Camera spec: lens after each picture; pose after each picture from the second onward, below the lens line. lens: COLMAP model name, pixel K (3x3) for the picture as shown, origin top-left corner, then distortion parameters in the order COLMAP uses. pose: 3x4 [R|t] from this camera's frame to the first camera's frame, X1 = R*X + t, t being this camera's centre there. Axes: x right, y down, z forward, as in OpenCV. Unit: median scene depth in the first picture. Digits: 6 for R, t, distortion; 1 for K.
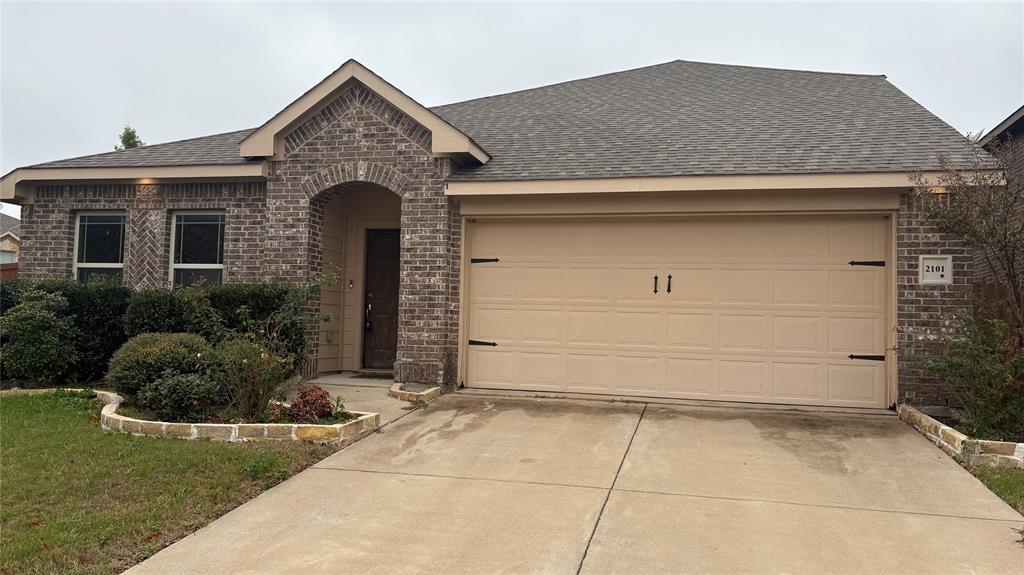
lens RADIAL K [[775.0, 0, 508.4], [0, 775.0, 290.4], [0, 0, 1]] dist [0.109492, -0.237785]
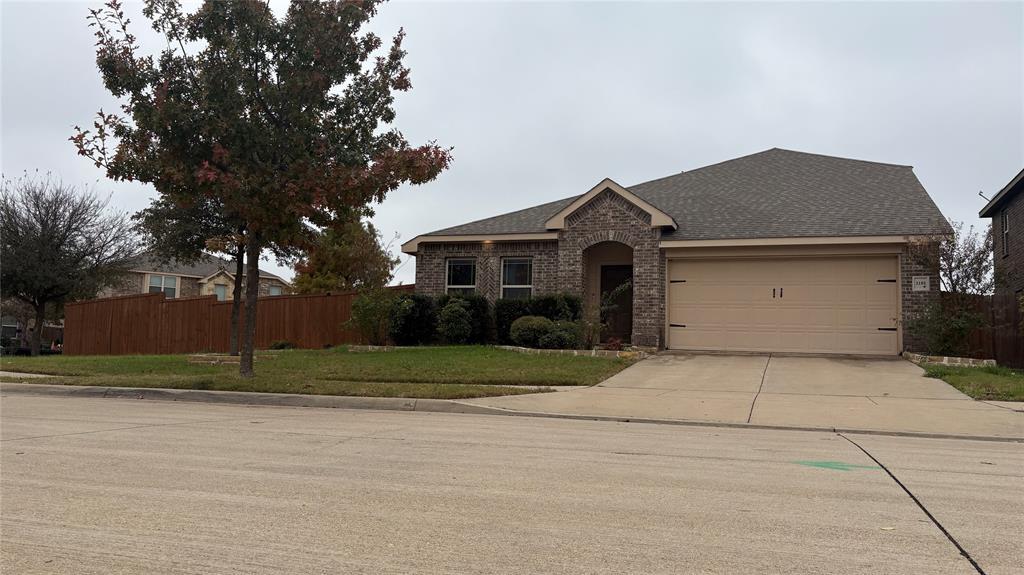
lens RADIAL K [[775.0, 0, 508.4], [0, 775.0, 290.4], [0, 0, 1]] dist [0.109492, -0.237785]
pose [[0.995180, -0.006880, -0.097824, -0.257194], [0.002708, 0.999083, -0.042724, 0.062858], [0.098029, 0.042253, 0.994286, -0.923396]]
